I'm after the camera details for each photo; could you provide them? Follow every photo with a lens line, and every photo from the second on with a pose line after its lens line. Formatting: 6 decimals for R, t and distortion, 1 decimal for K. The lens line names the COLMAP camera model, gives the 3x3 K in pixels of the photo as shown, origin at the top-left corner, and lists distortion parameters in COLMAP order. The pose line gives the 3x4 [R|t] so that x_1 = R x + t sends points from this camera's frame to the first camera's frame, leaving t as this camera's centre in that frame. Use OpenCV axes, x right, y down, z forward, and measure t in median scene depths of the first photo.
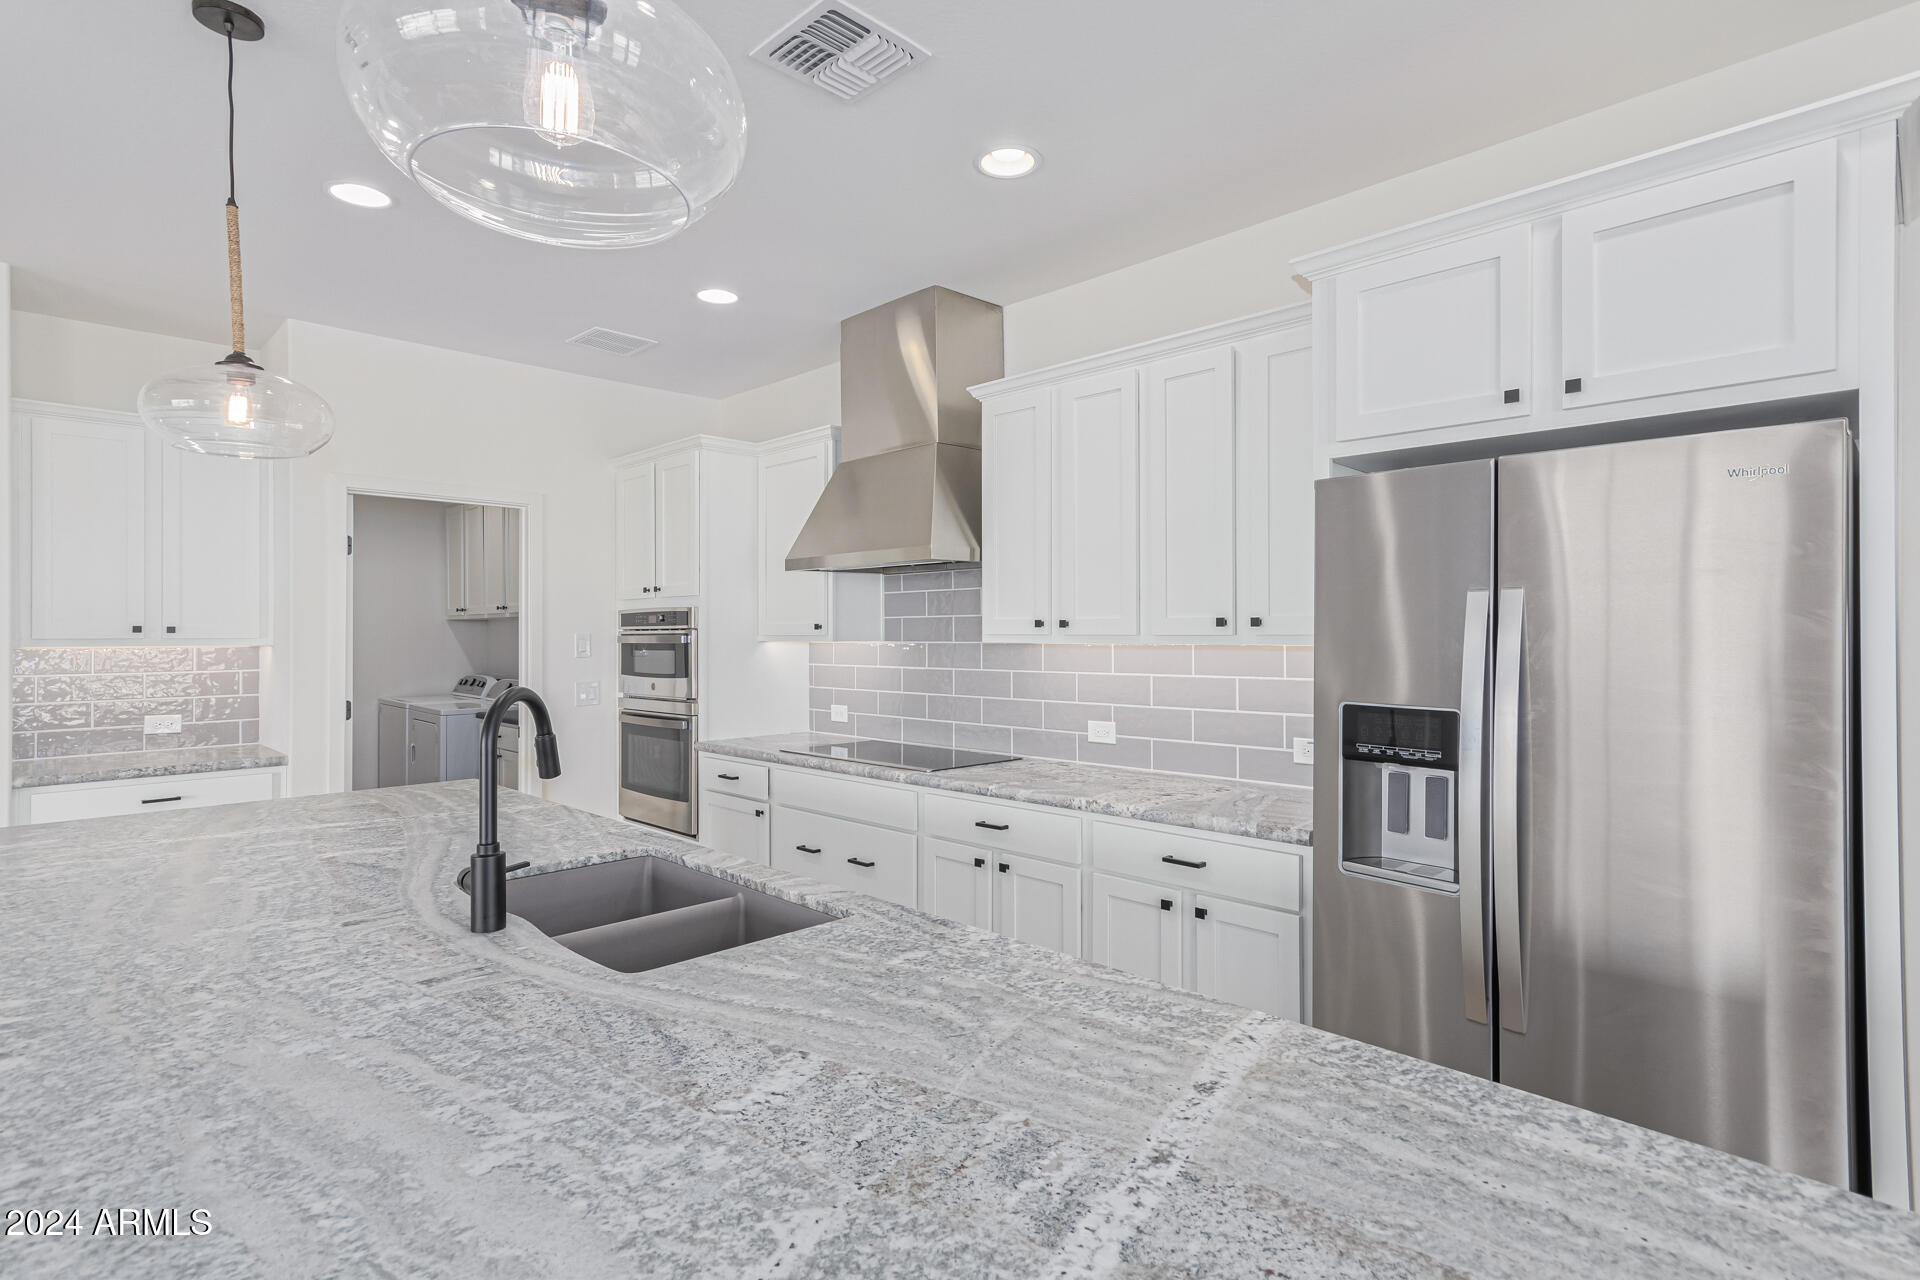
lens RADIAL K [[908.4, 0, 945.8], [0, 908.4, 639.3], [0, 0, 1]] dist [0.000886, -0.000018]
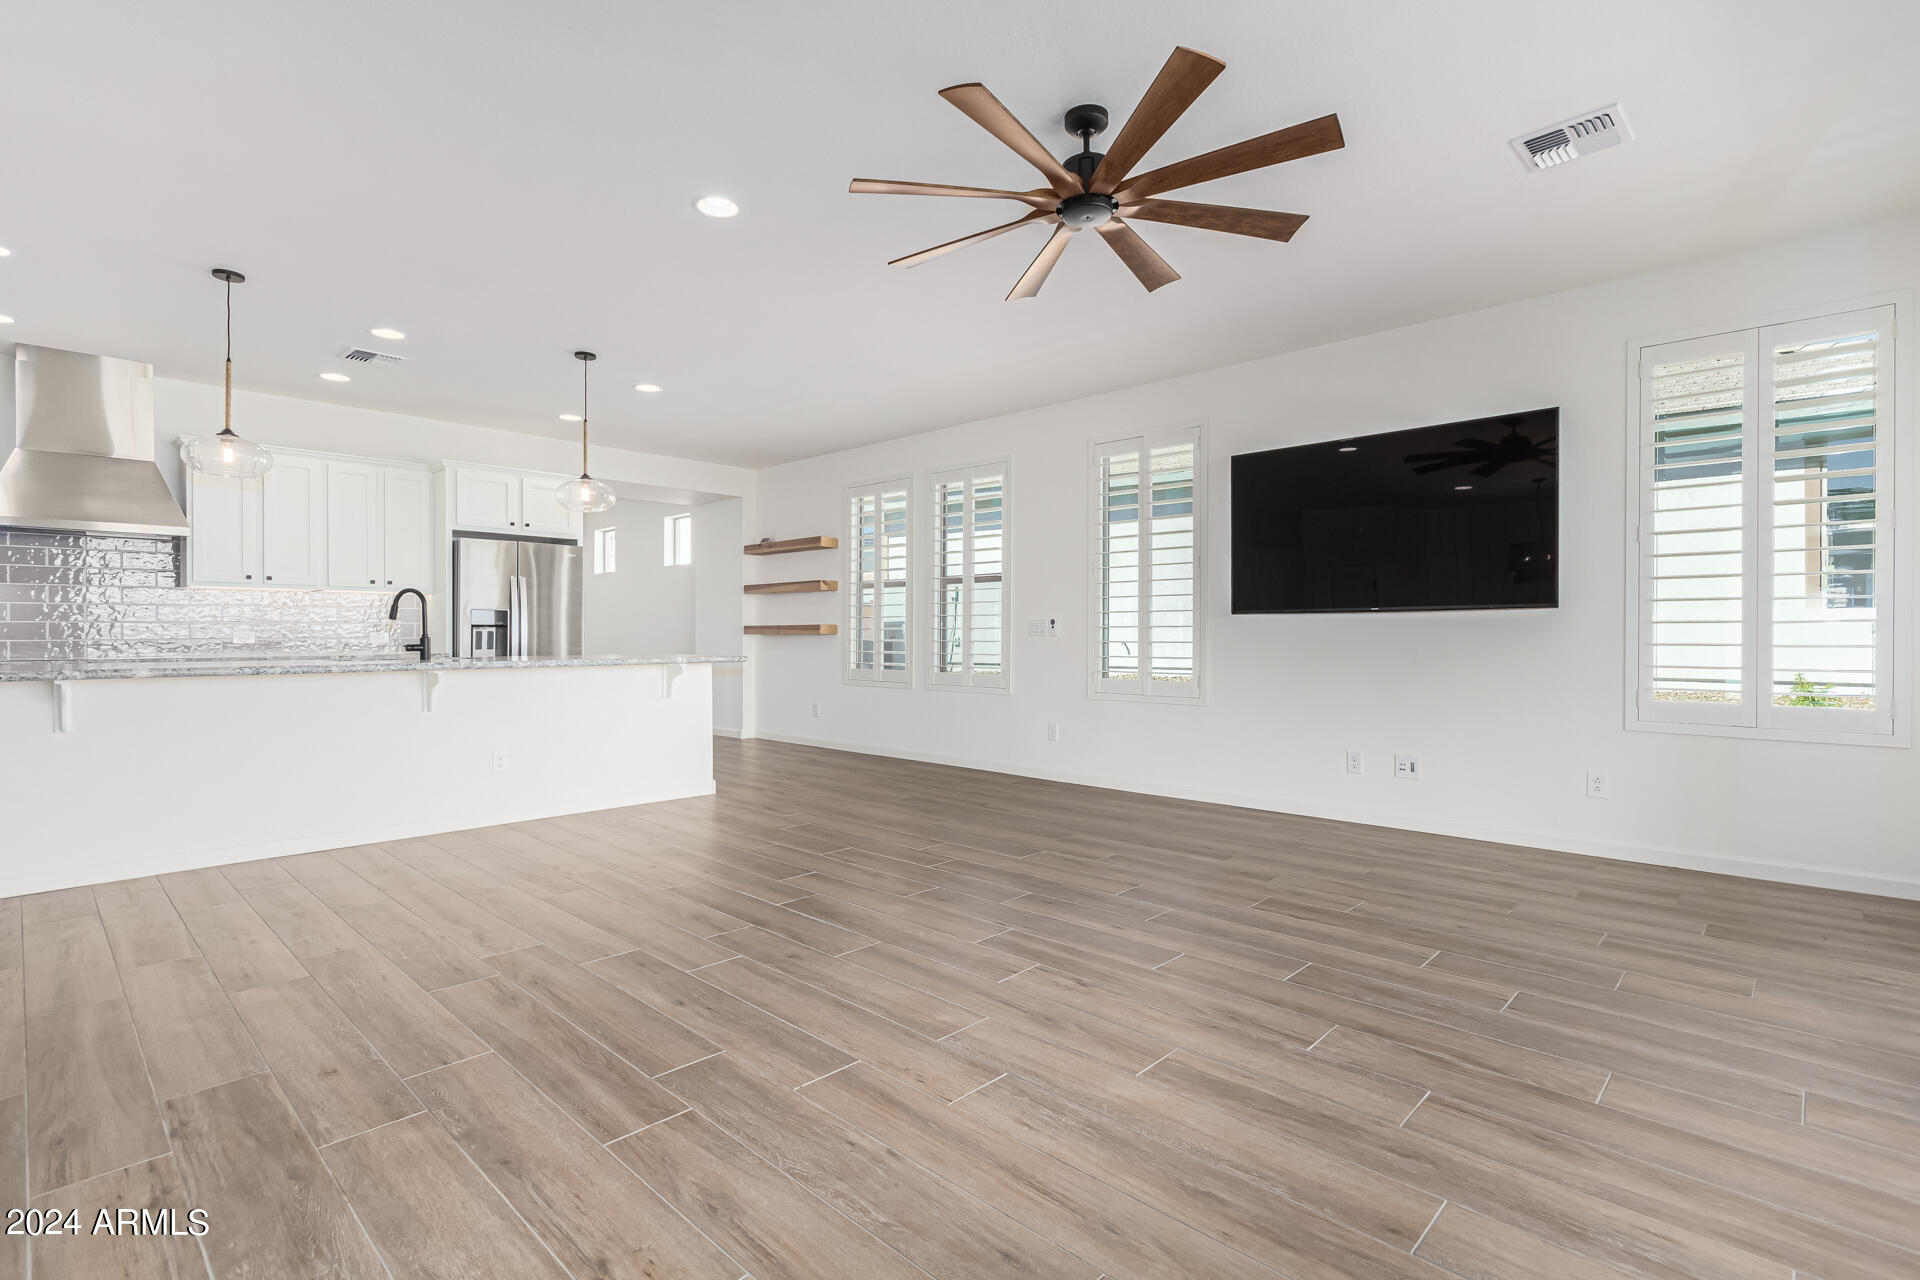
lens RADIAL K [[908.4, 0, 945.8], [0, 908.4, 639.3], [0, 0, 1]] dist [0.000886, -0.000018]
pose [[0.014542, -0.004011, 0.999886, -1.664213], [0.003352, 0.999987, 0.003962, 0.103655], [-0.999889, 0.003294, 0.014556, -0.455636]]
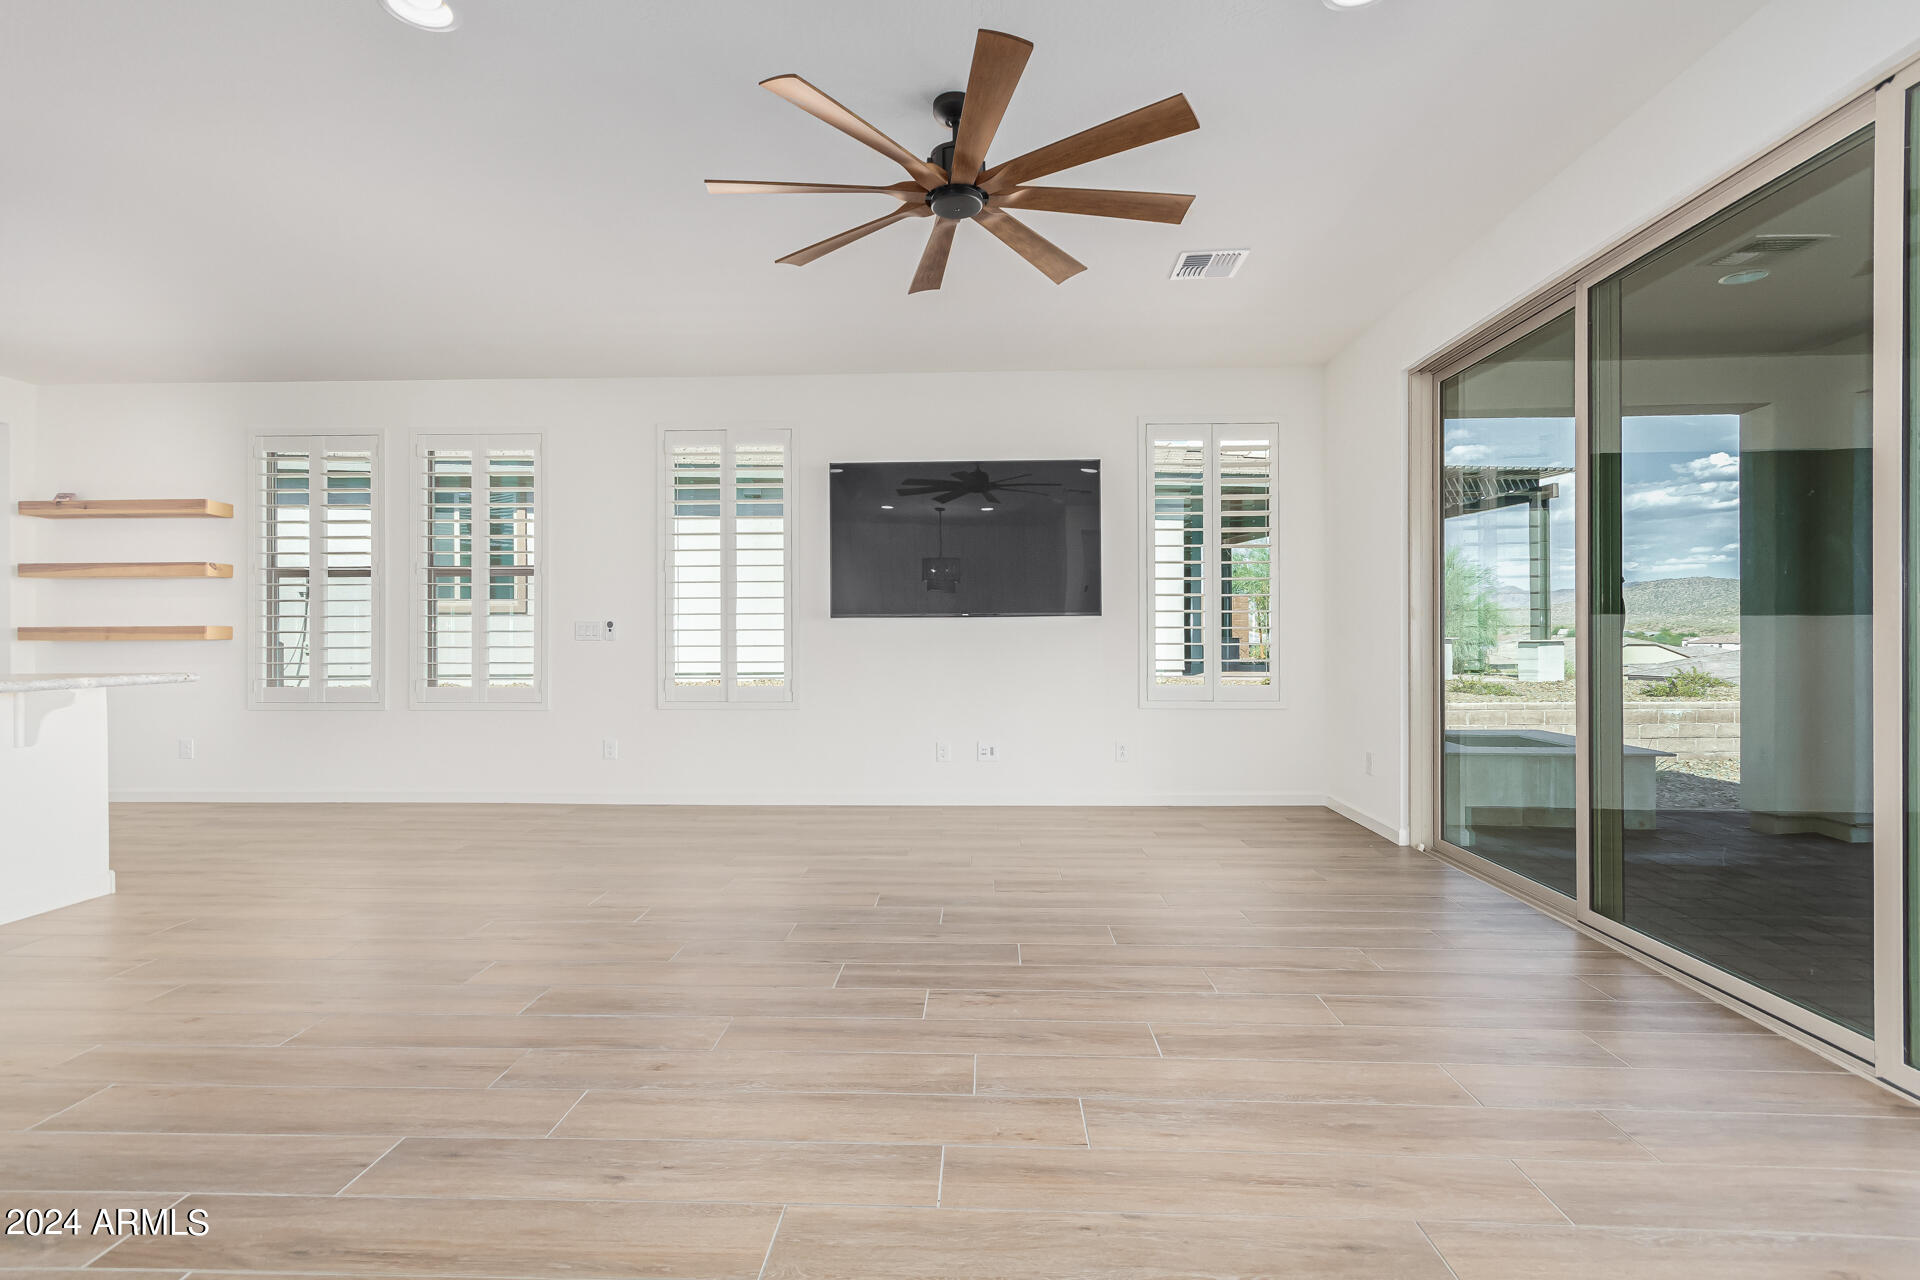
lens RADIAL K [[901.4, 0, 956.6], [0, 901.4, 637.3], [0, 0, 1]] dist [0.005111, 0.000001]
pose [[-0.658443, 0.003473, 0.752623, -1.427191], [0.006986, 0.999974, 0.001497, 0.101453], [-0.752599, 0.006243, -0.658450, -0.029404]]
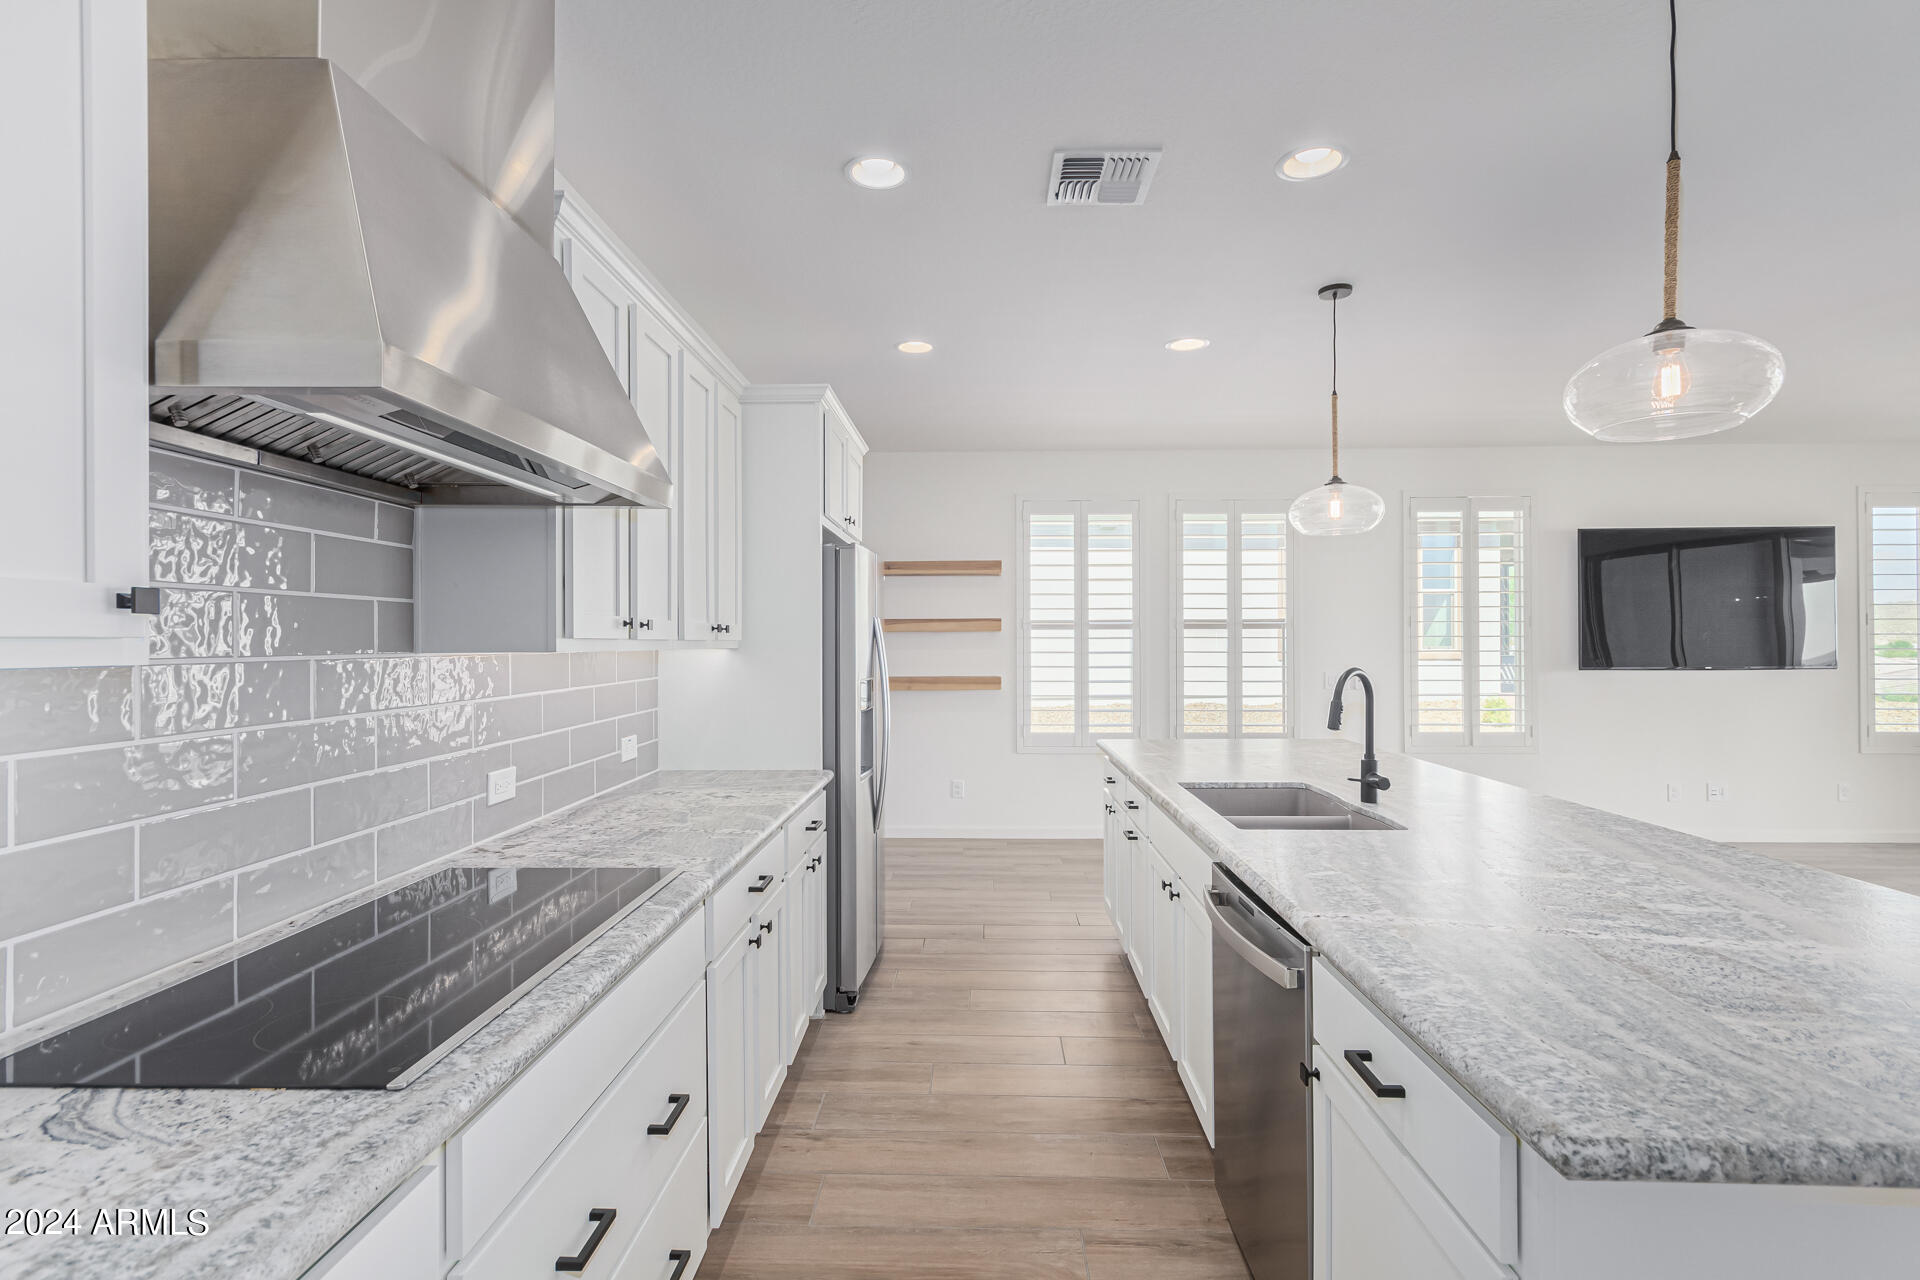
lens RADIAL K [[901.4, 0, 956.6], [0, 901.4, 637.3], [0, 0, 1]] dist [0.005111, 0.000001]
pose [[-0.668864, 0.006061, 0.743360, -0.543914], [0.006691, 0.999975, -0.002133, -0.003034], [-0.743354, 0.003547, -0.668888, 1.195687]]
